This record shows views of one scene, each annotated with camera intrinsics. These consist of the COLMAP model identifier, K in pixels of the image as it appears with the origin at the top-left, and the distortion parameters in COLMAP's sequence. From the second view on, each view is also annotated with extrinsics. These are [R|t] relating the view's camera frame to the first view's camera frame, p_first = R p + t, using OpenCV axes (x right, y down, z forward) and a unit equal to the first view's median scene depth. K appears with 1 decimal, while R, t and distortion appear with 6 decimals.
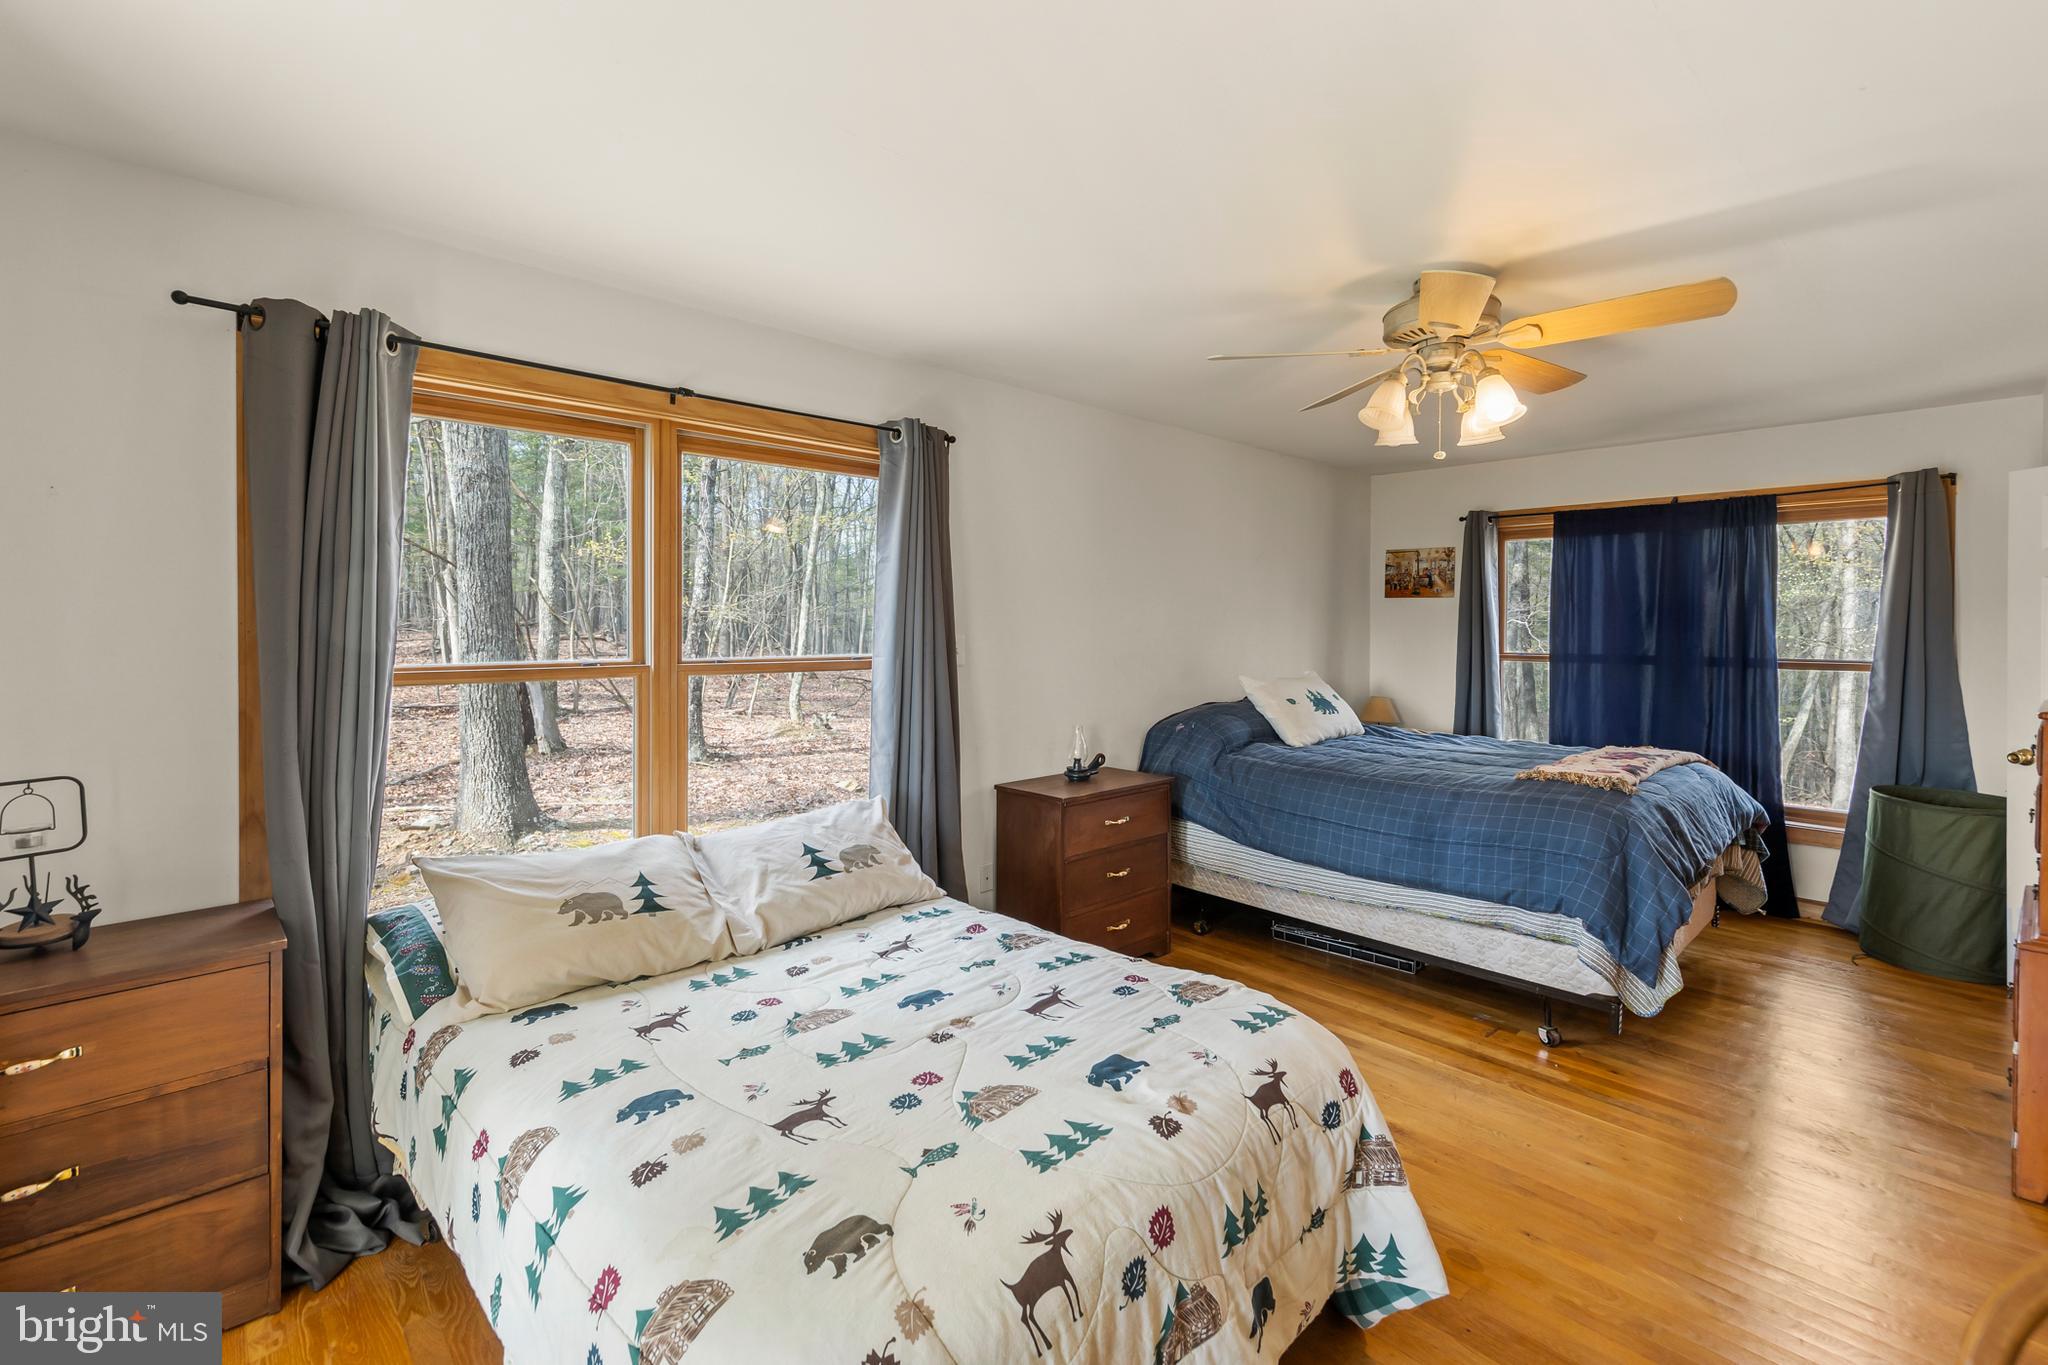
lens RADIAL K [[879.1, 0, 1006.7], [0, 879.1, 628.2], [0, 0, 1]] dist [0.006798, -0.000573]
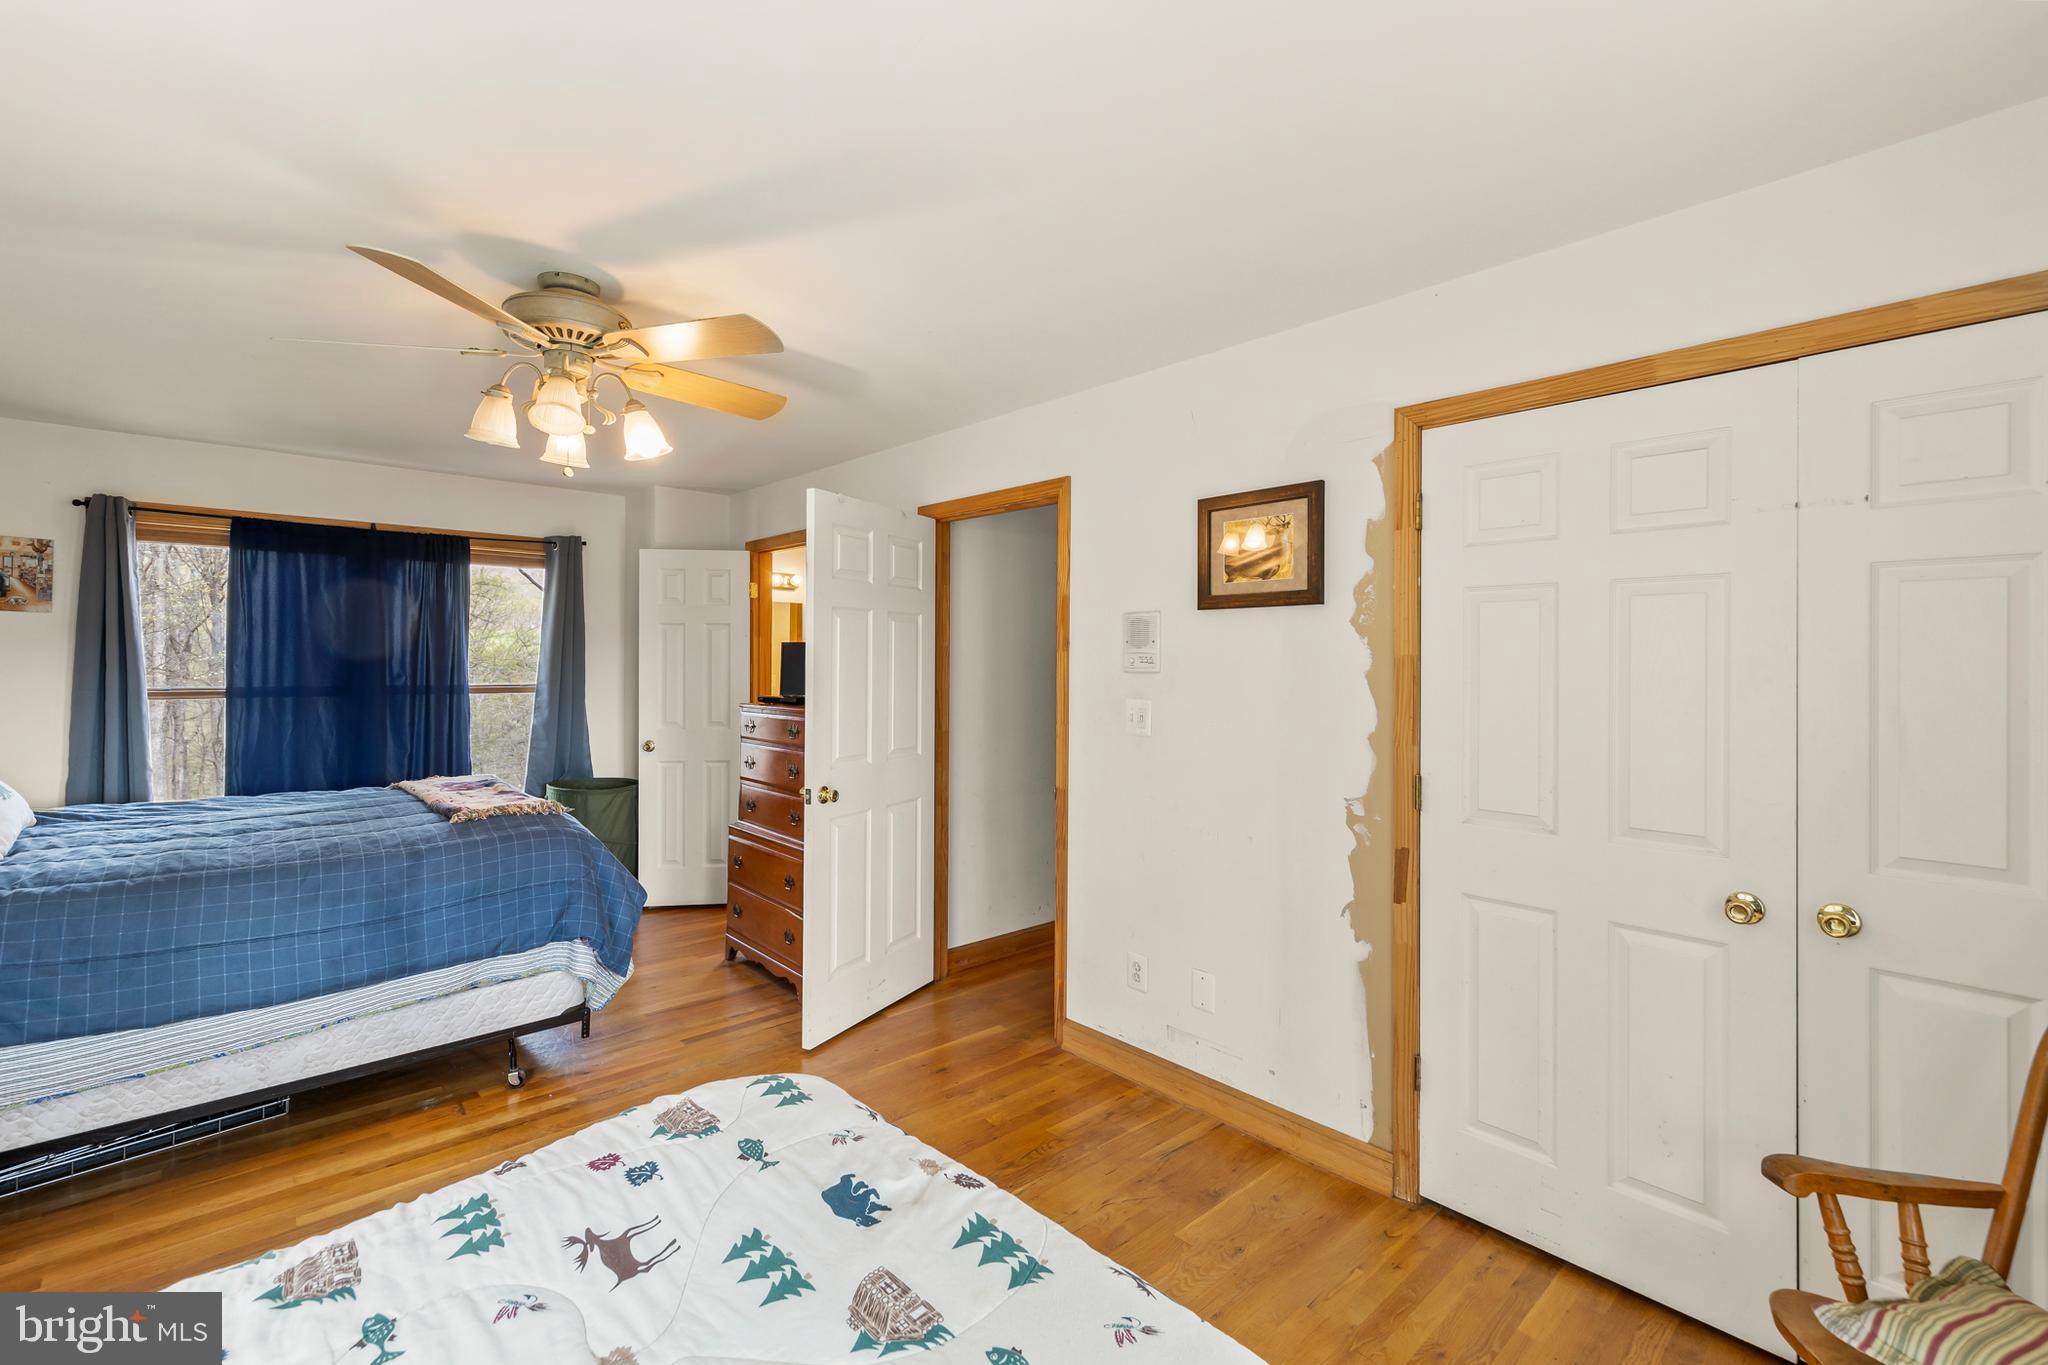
lens RADIAL K [[879.1, 0, 1038.6], [0, 879.1, 655.9], [0, 0, 1]] dist [0.006798, -0.000573]
pose [[0.009417, 0.001835, 0.999954, -0.328150], [-0.002127, 0.999996, -0.001815, -0.002050], [-0.999953, -0.002110, 0.009420, 0.385890]]
